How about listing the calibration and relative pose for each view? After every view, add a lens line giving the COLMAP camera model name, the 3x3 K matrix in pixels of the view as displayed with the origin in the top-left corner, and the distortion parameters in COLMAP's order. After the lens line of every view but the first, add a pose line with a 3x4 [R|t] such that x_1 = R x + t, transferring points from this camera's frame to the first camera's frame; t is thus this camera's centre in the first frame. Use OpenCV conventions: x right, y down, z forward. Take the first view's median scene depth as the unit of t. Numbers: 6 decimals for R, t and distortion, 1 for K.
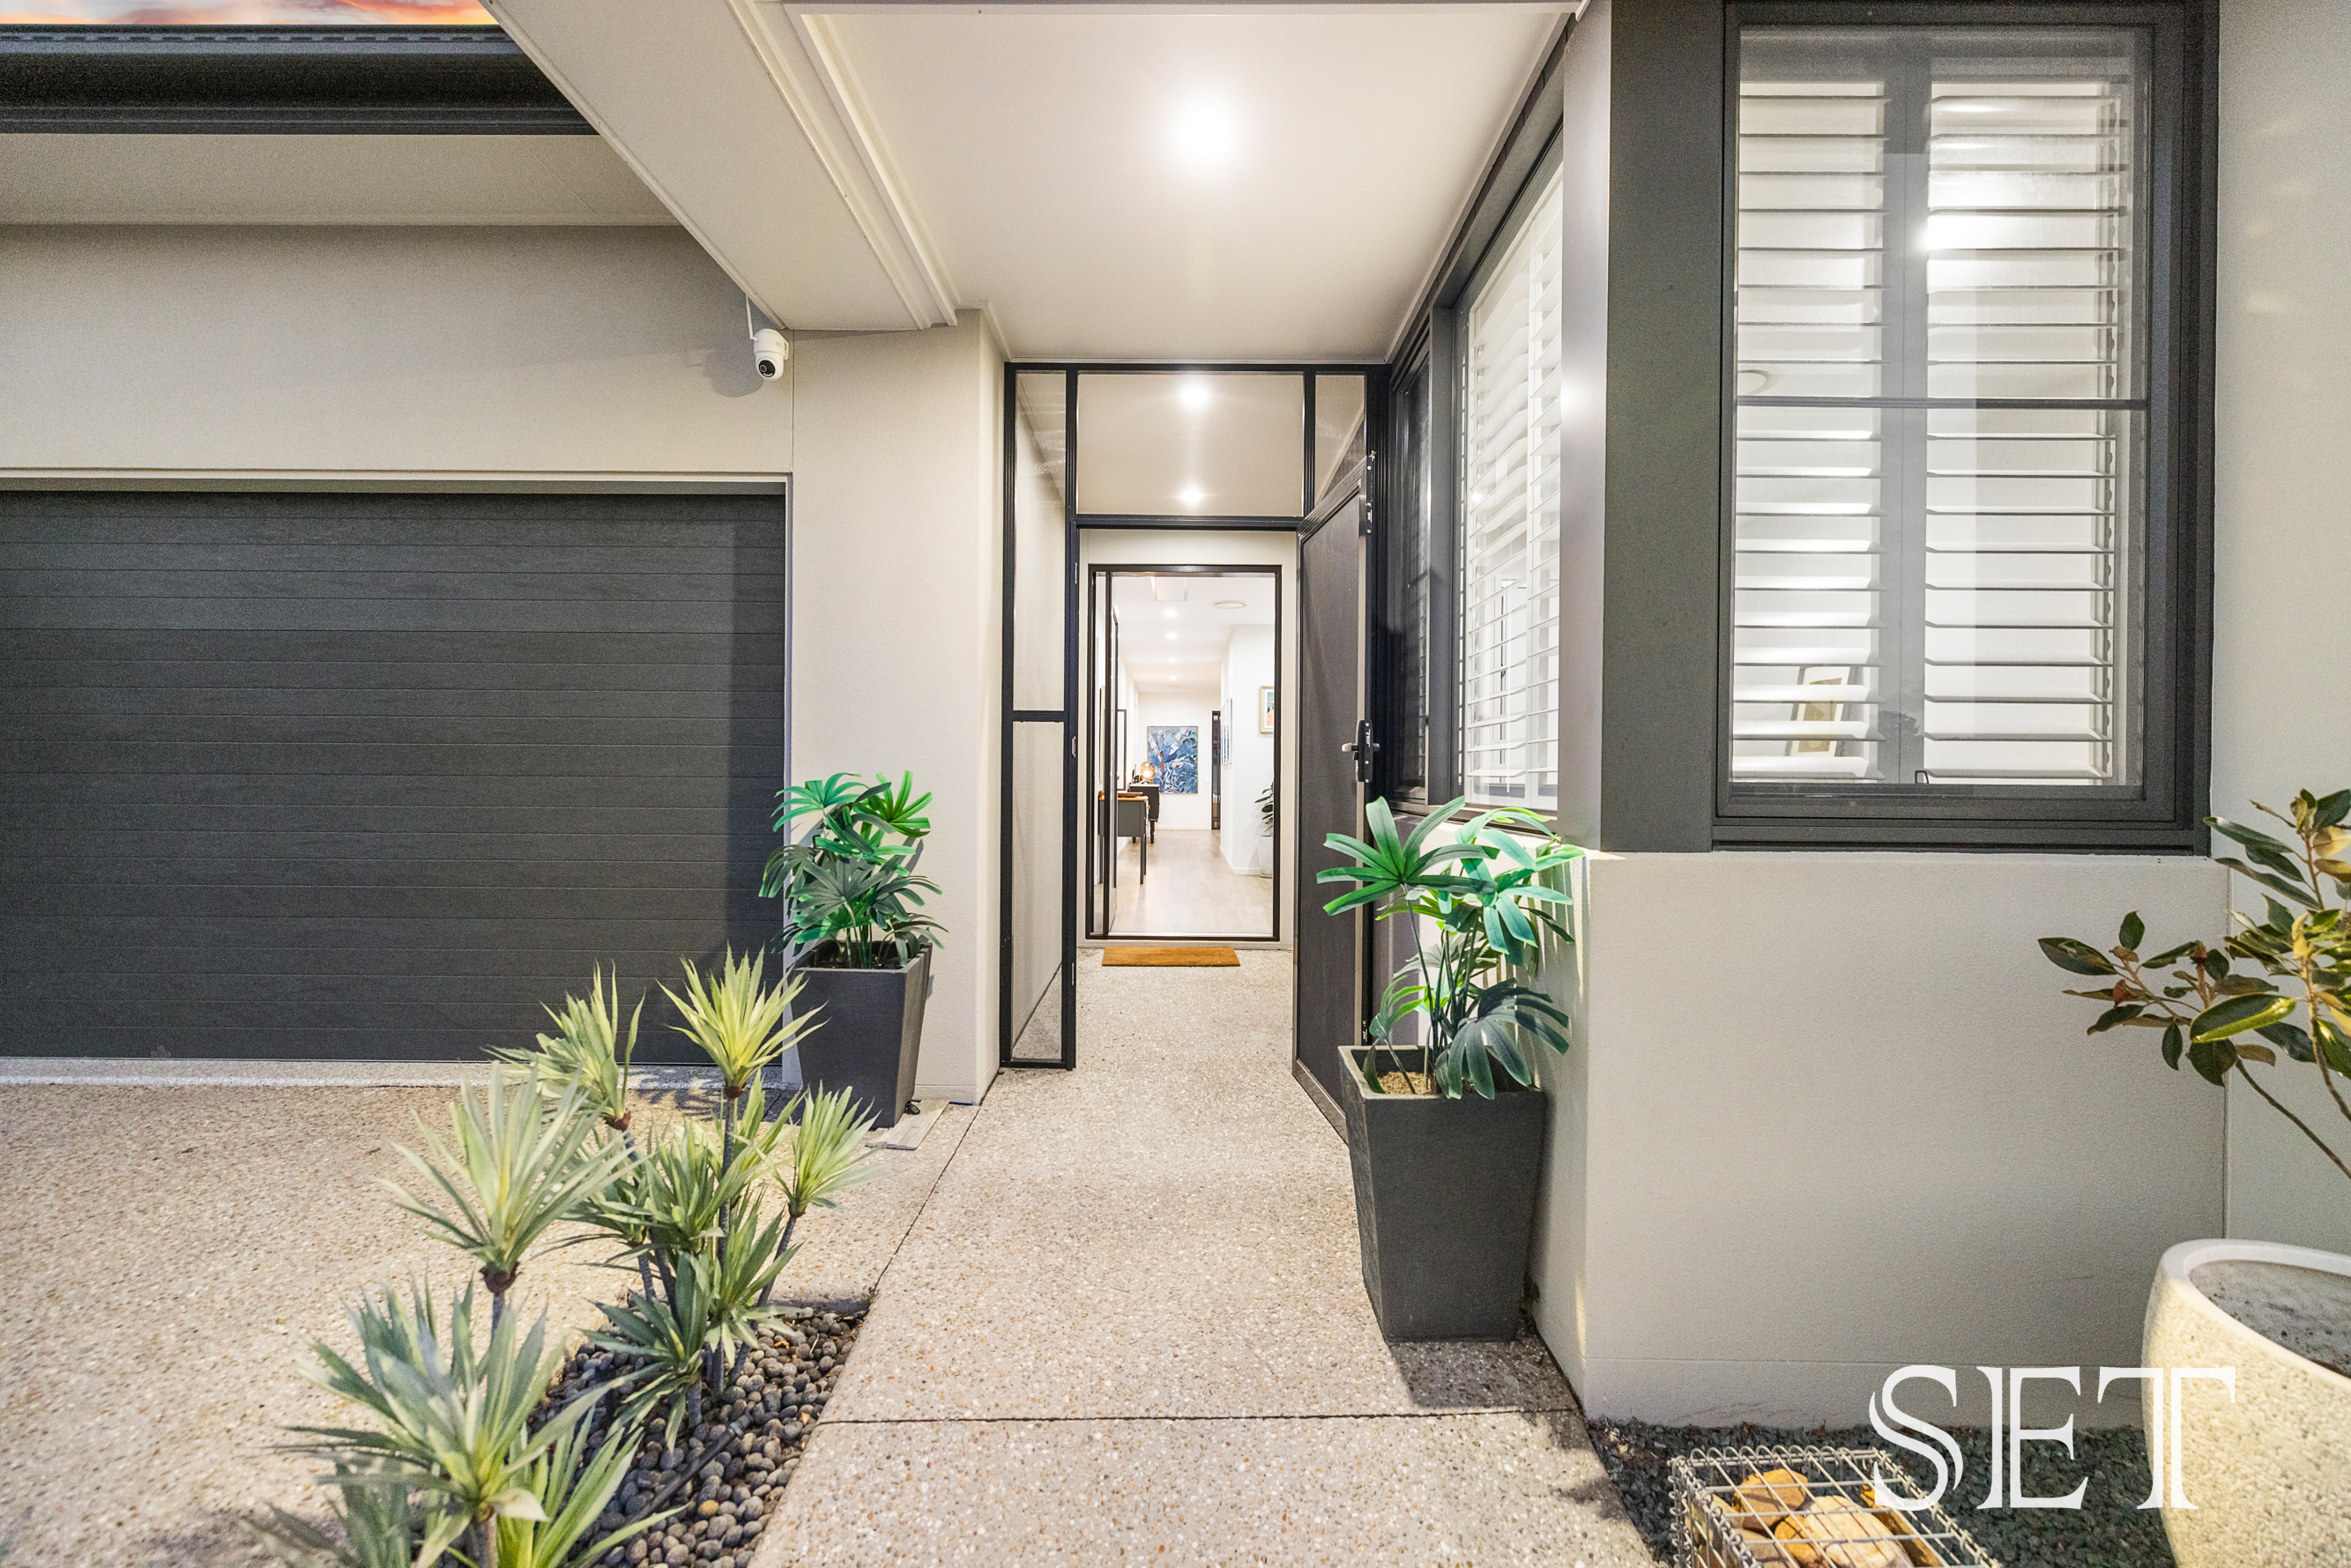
lens RADIAL K [[1021.4, 0, 1177.2], [0, 1021.4, 754.5], [0, 0, 1]] dist [-0.000295, 0.000348]
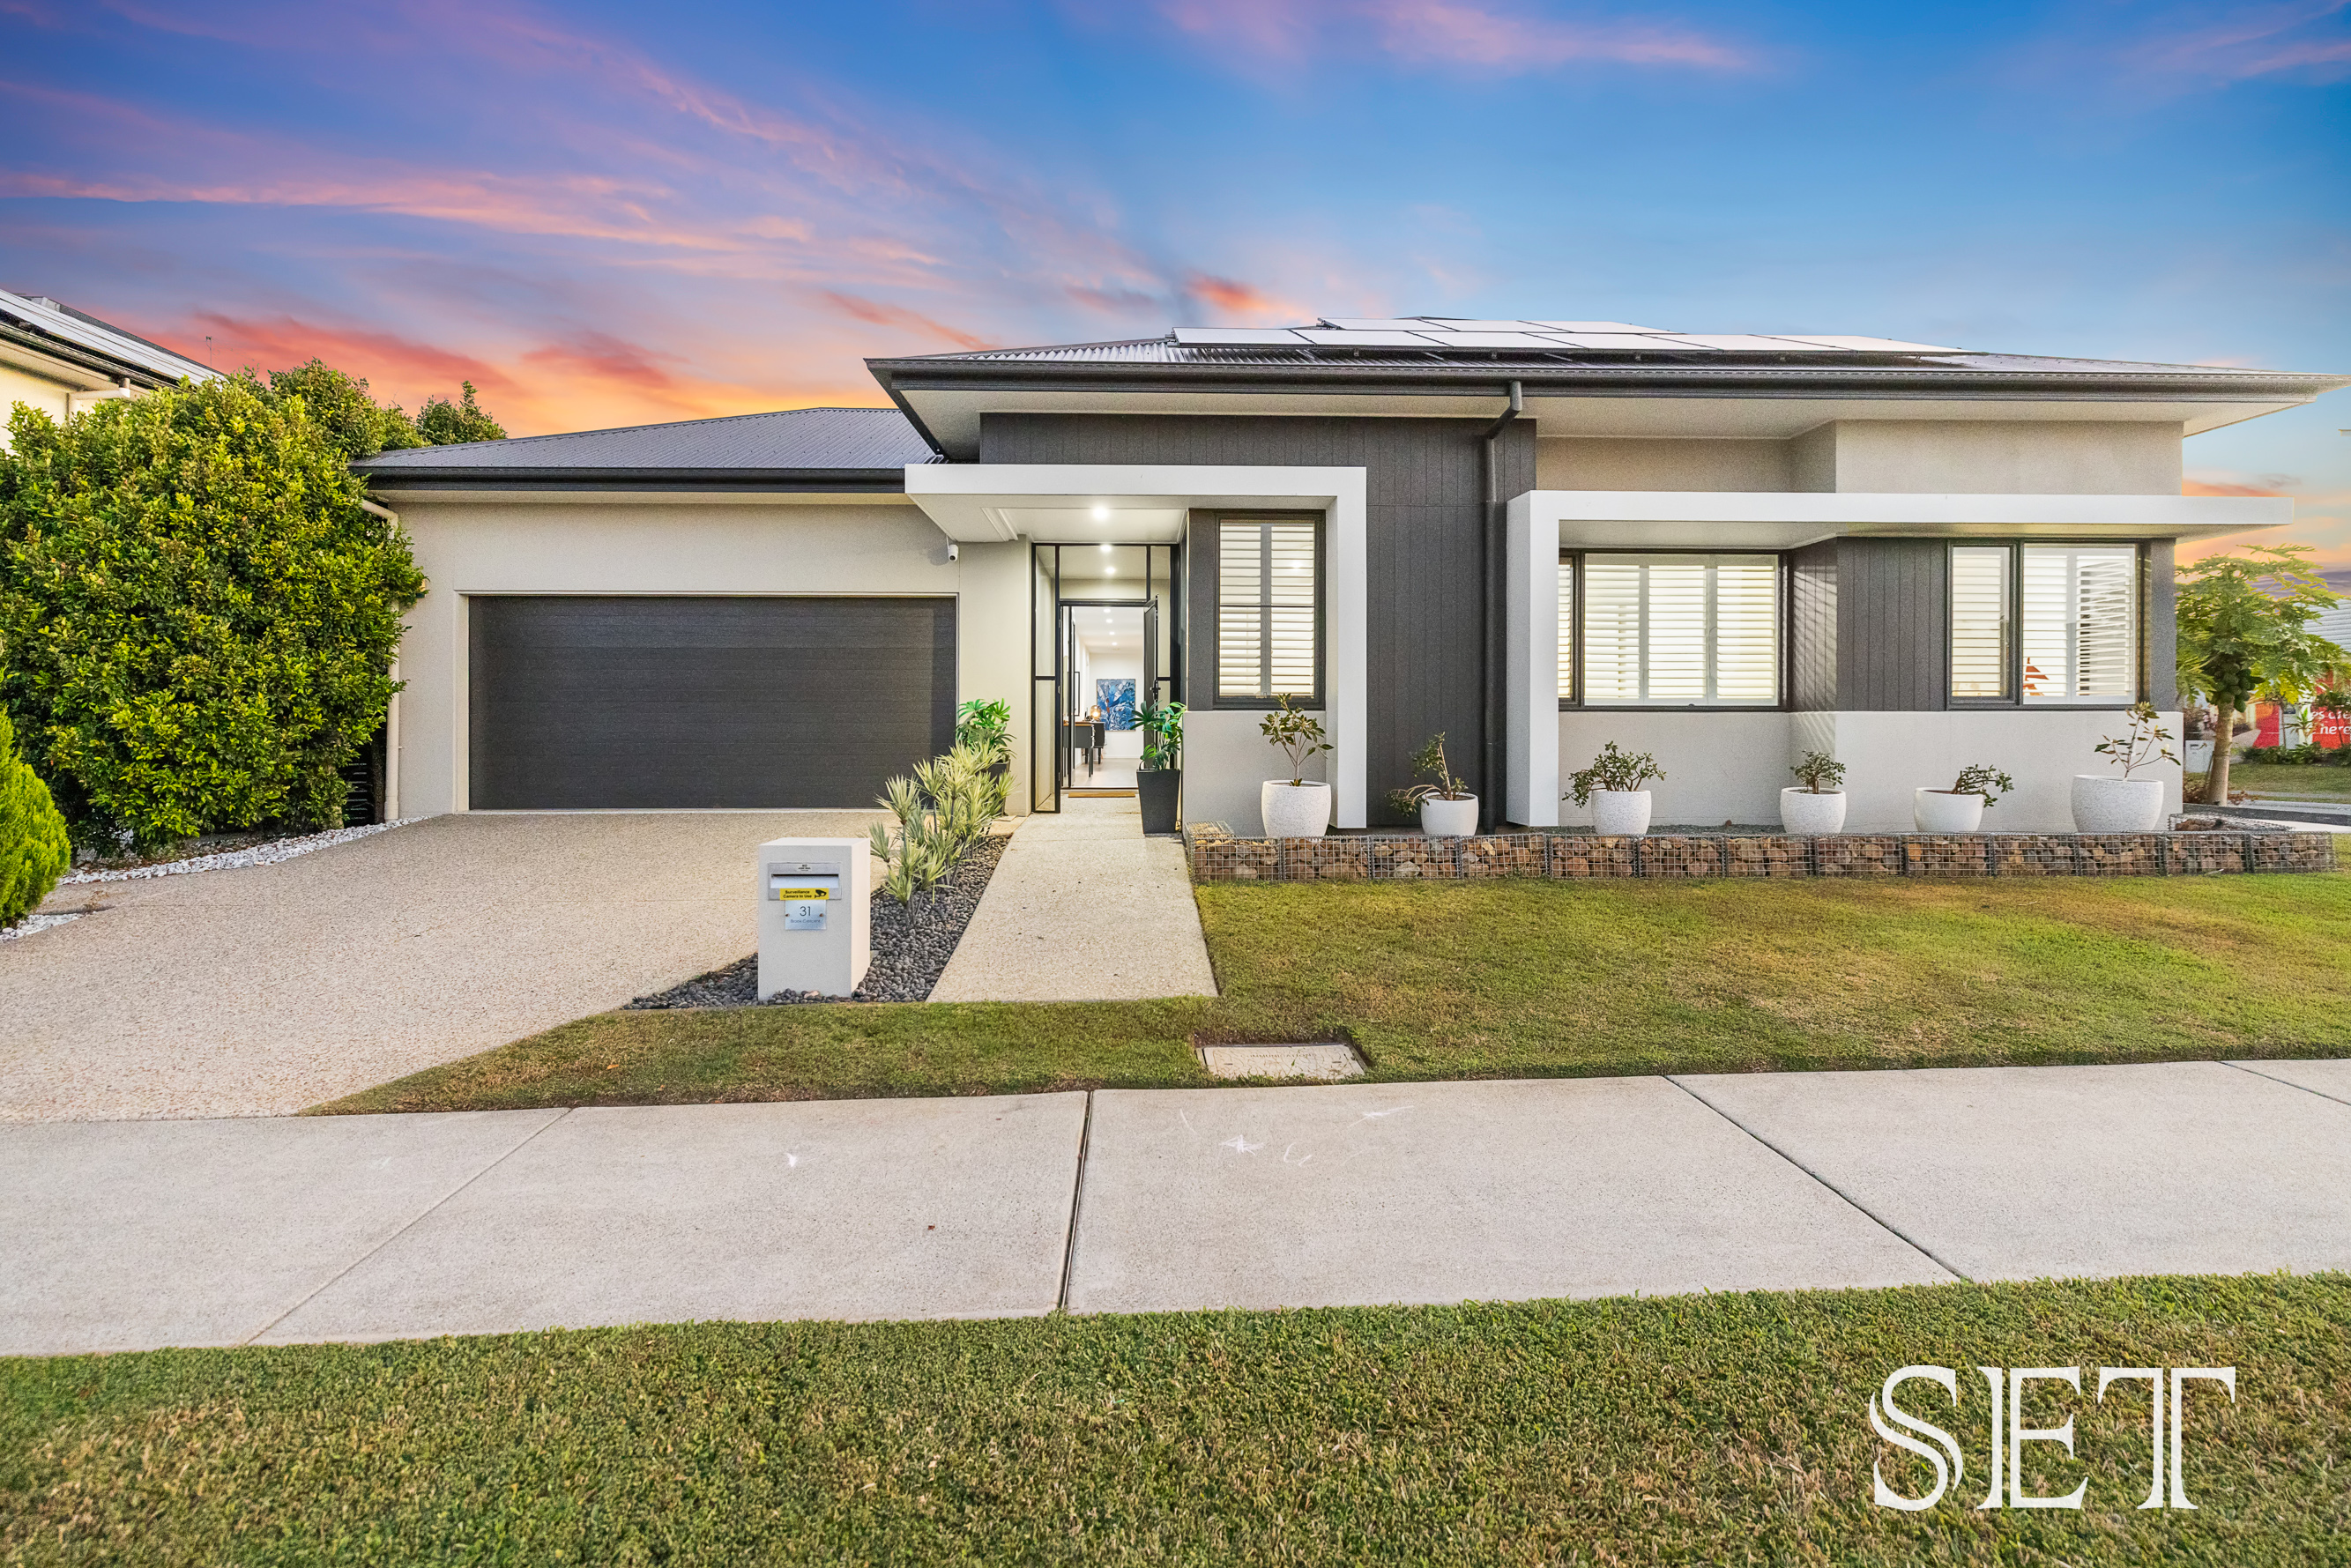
lens RADIAL K [[1021.4, 0, 1177.2], [0, 1021.4, 754.5], [0, 0, 1]] dist [-0.000295, 0.000348]
pose [[0.999077, -0.006700, 0.042425, 0.097556], [0.004675, 0.998854, 0.047639, 0.037203], [-0.042695, -0.047397, 0.997963, -1.769053]]
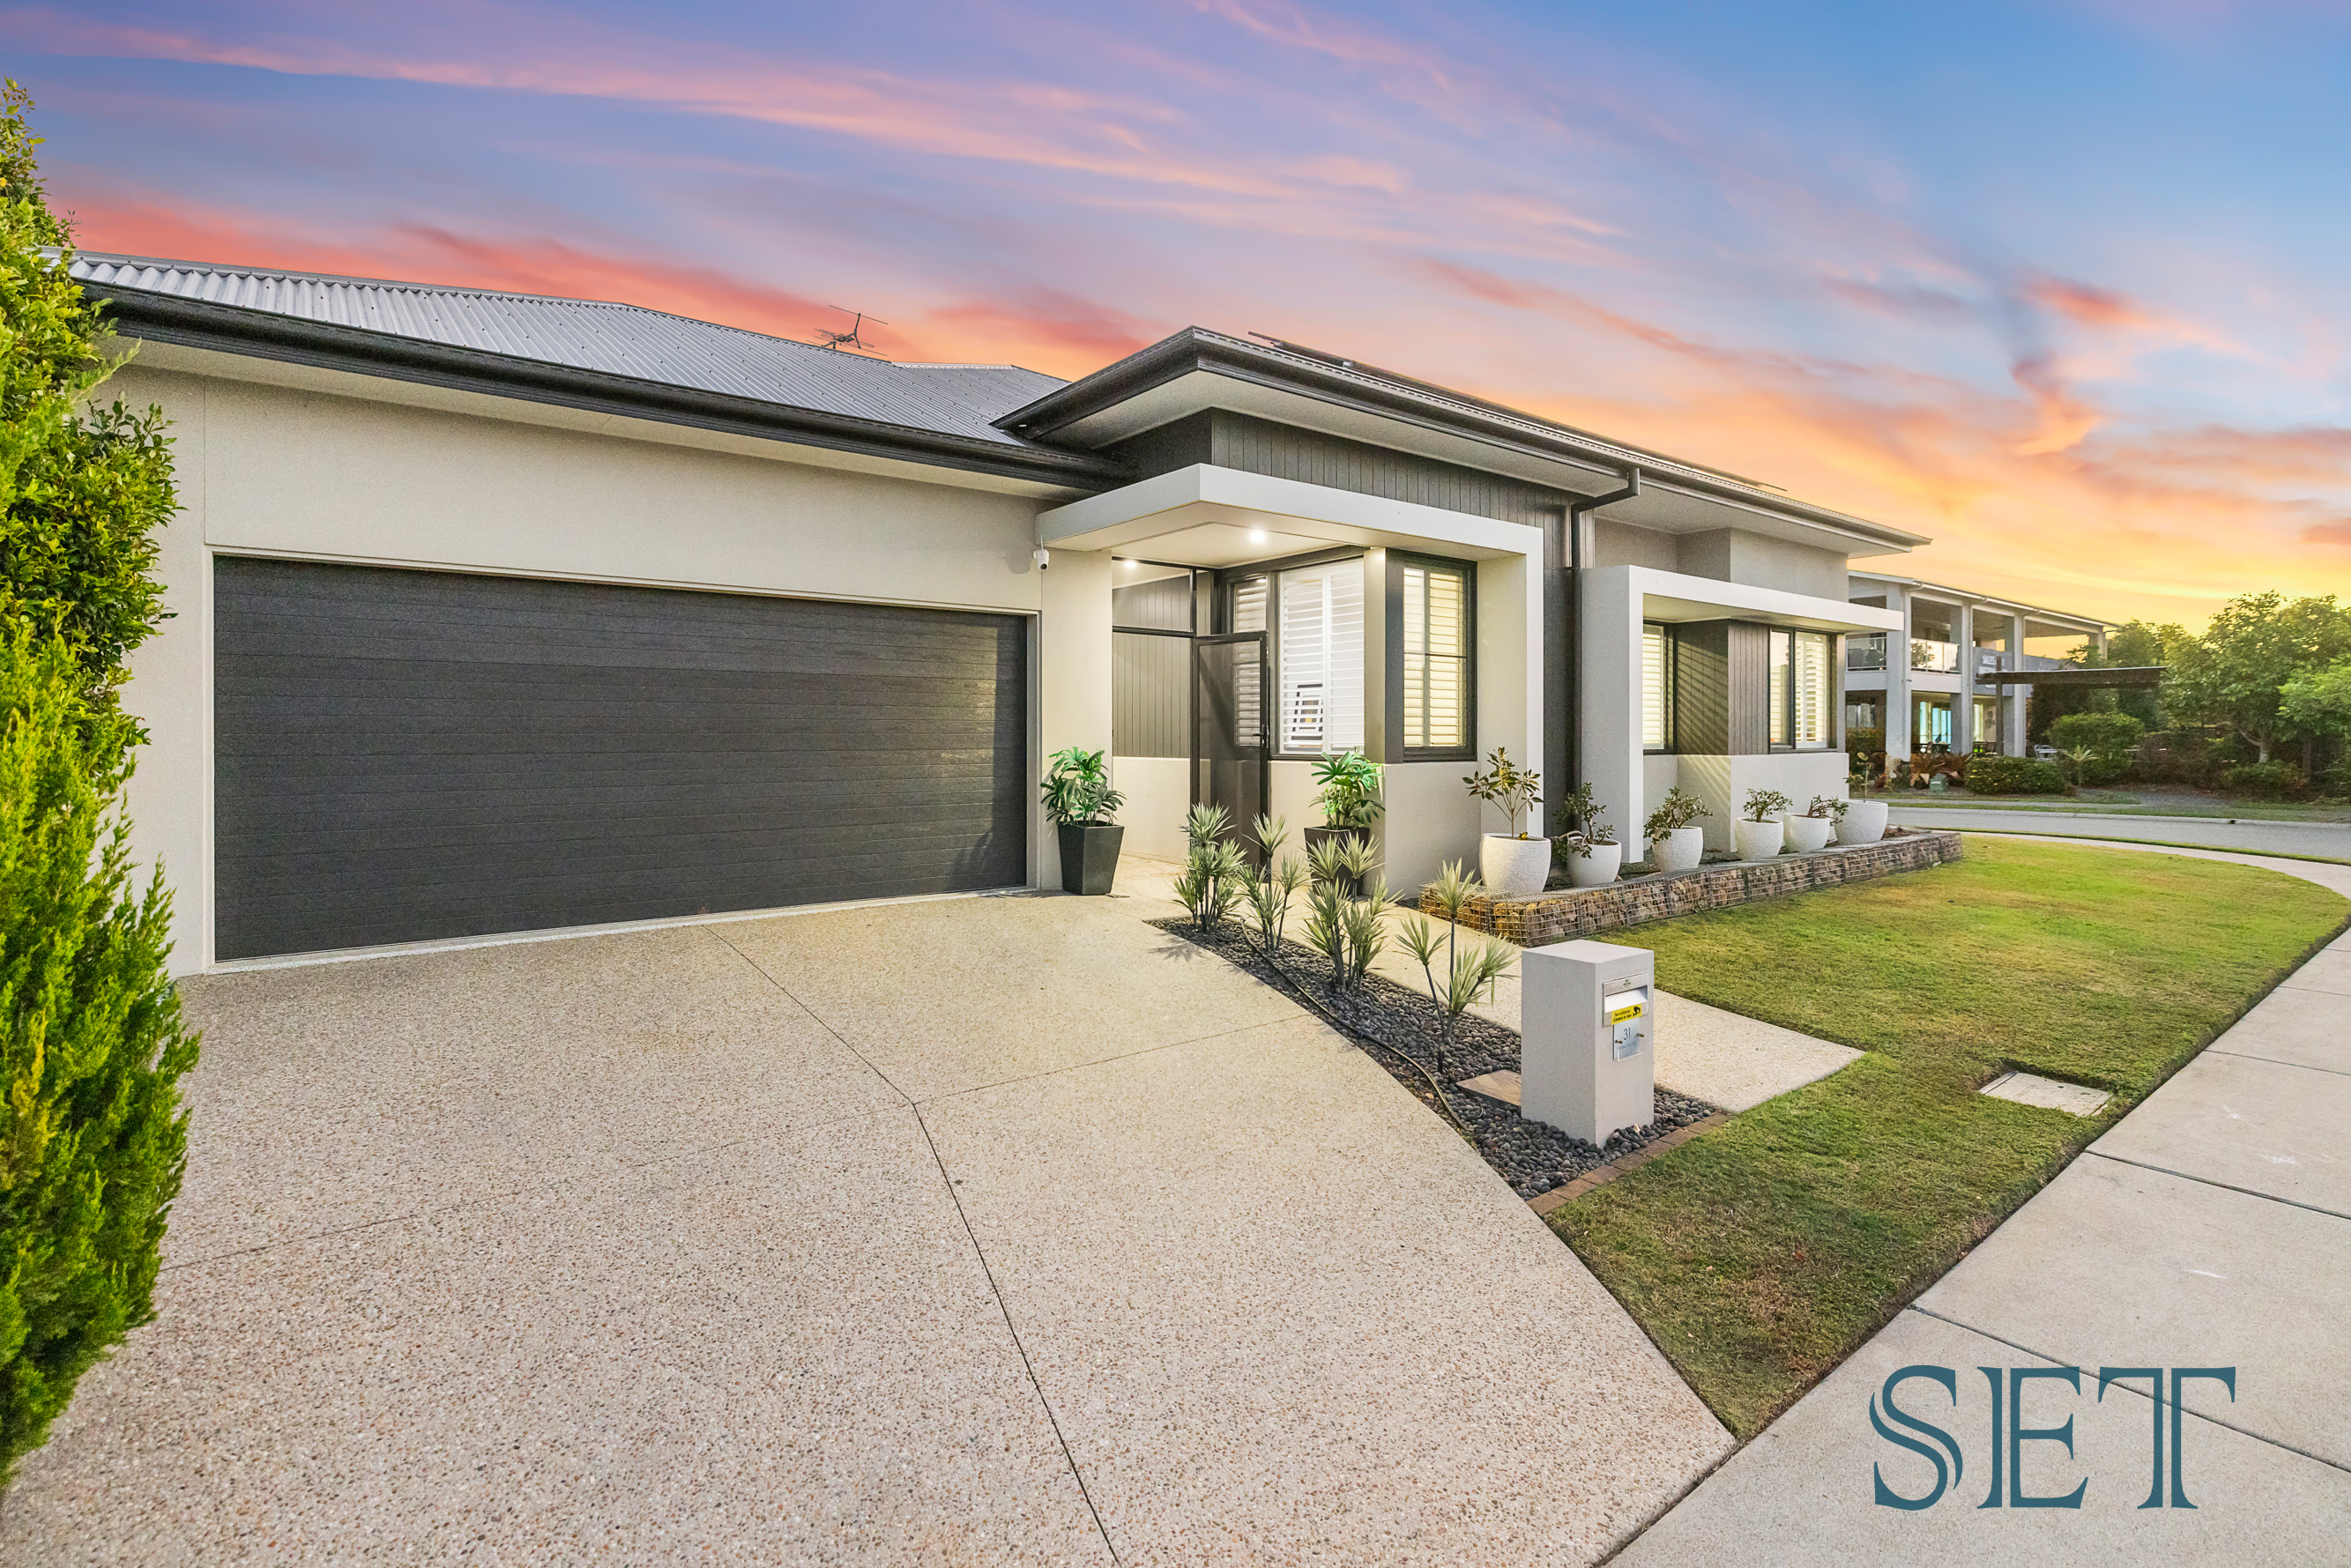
lens RADIAL K [[1128.8, 0, 1174.5], [0, 1128.8, 729.5], [0, 0, 1]] dist [0.002798, 0.000427]
pose [[0.773689, -0.003767, 0.633554, -1.608756], [-0.005698, 0.999901, 0.012902, -0.050136], [-0.633539, -0.013592, 0.773591, -1.019394]]
